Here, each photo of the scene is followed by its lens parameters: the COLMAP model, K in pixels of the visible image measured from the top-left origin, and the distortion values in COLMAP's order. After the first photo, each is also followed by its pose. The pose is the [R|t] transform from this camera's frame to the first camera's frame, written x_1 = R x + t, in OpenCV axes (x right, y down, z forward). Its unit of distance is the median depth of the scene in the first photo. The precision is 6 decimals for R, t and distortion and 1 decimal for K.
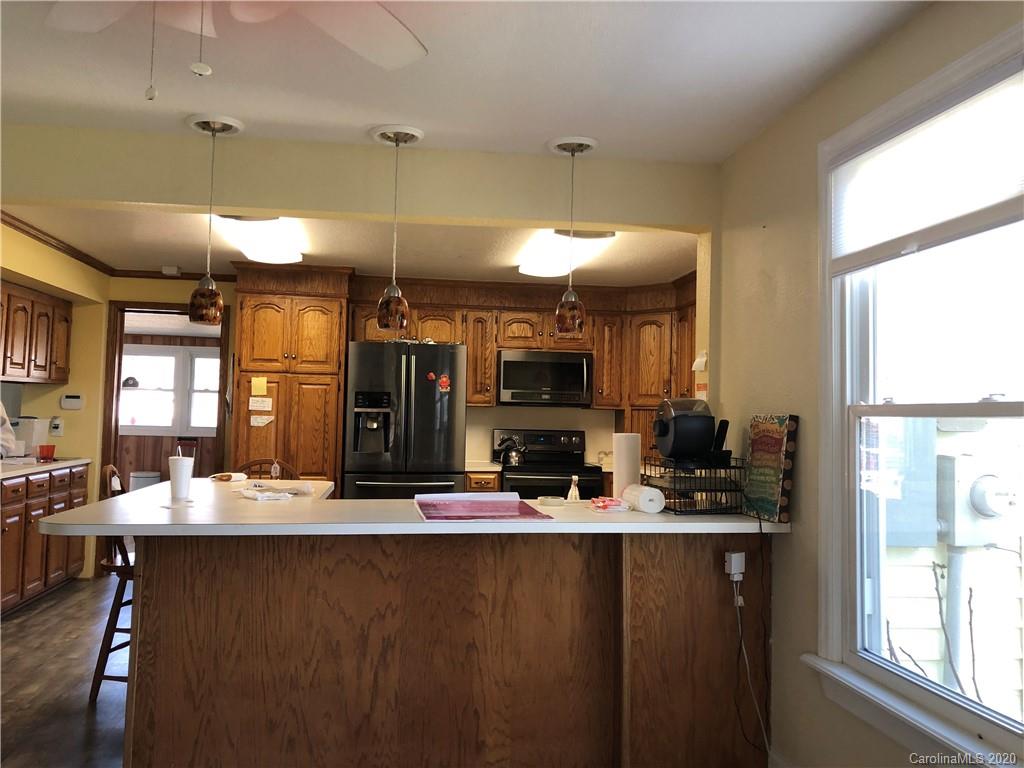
lens RADIAL K [[841.6, 0, 516.7], [0, 841.6, 375.6], [0, 0, 1]] dist [0.066641, -0.093390]
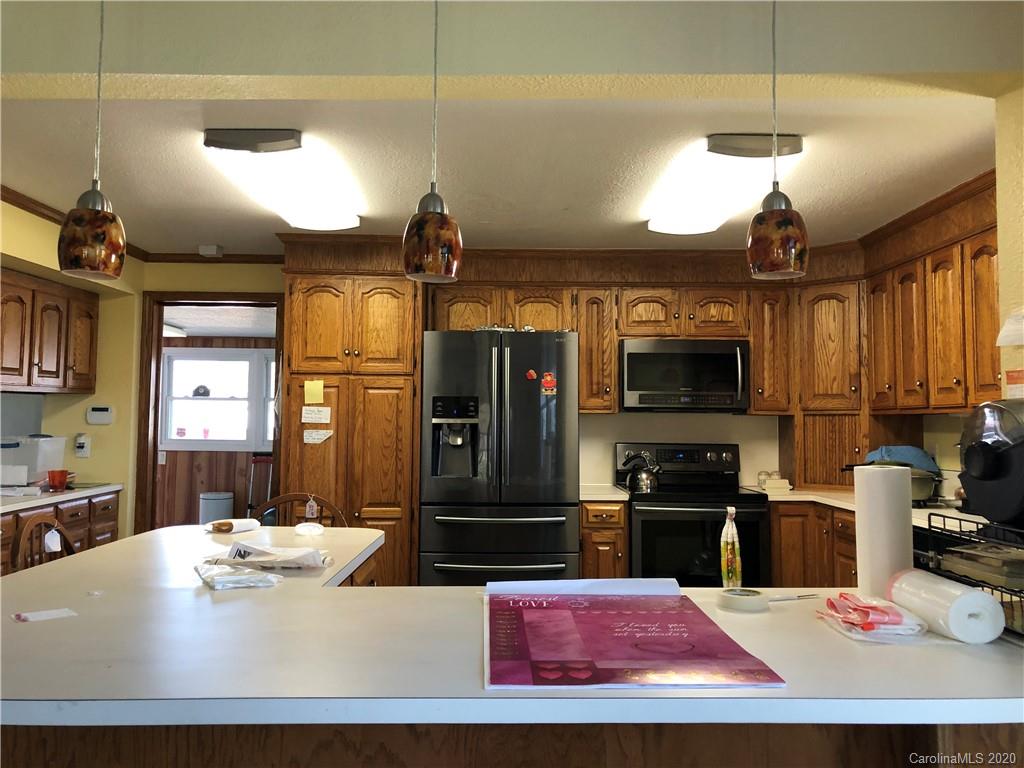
lens RADIAL K [[841.6, 0, 514.5], [0, 841.6, 371.7], [0, 0, 1]] dist [0.066641, -0.093390]
pose [[0.990256, -0.021255, -0.137627, -0.013413], [0.019944, 0.999742, -0.010901, 0.005886], [0.137823, 0.008050, 0.990424, 0.251415]]
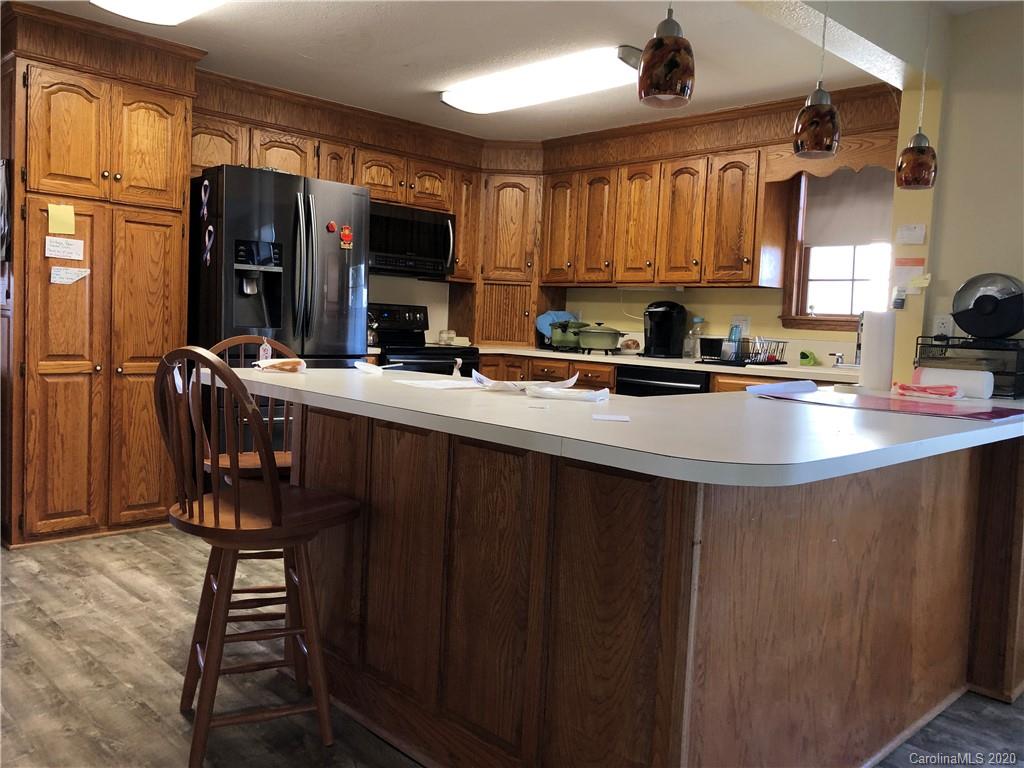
lens RADIAL K [[841.6, 0, 503.4], [0, 841.6, 375.9], [0, 0, 1]] dist [0.066641, -0.093390]
pose [[0.819656, -0.020606, 0.572485, -0.396304], [-0.060612, 0.990624, 0.122438, 0.030006], [-0.569640, -0.135057, 0.810722, 0.287732]]
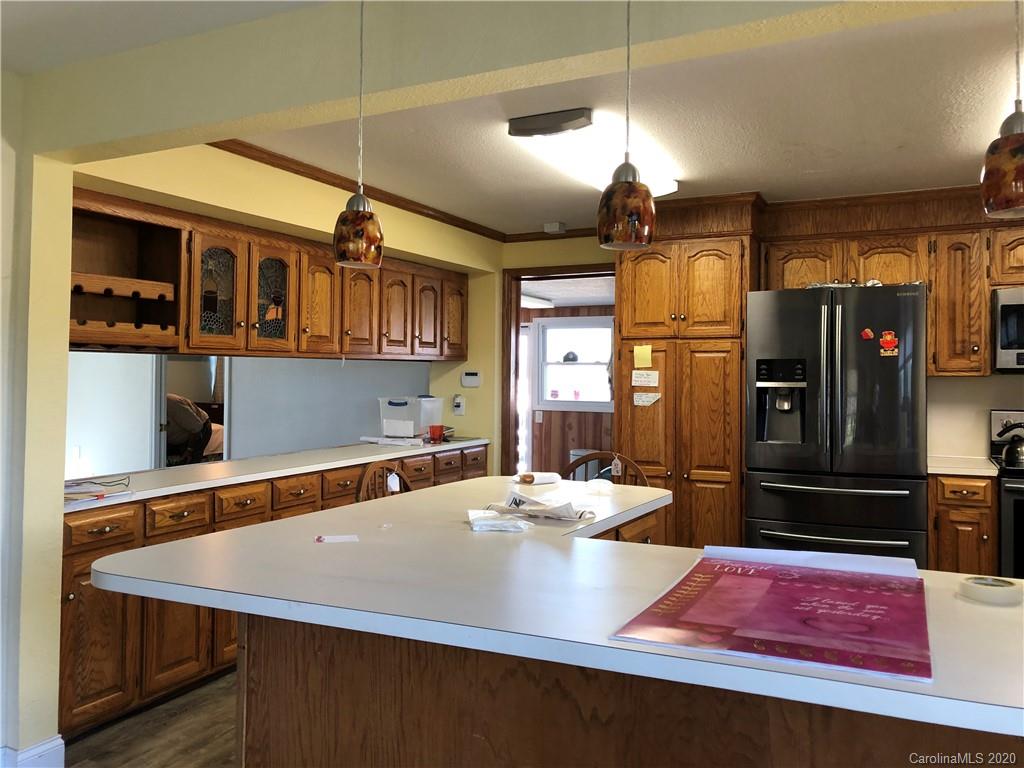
lens RADIAL K [[841.6, 0, 514.7], [0, 841.6, 372.3], [0, 0, 1]] dist [0.066641, -0.093390]
pose [[0.822741, -0.021160, -0.568022, 0.051786], [0.039247, 0.999037, 0.019631, 0.006972], [0.567059, -0.038445, 0.822779, 0.264534]]
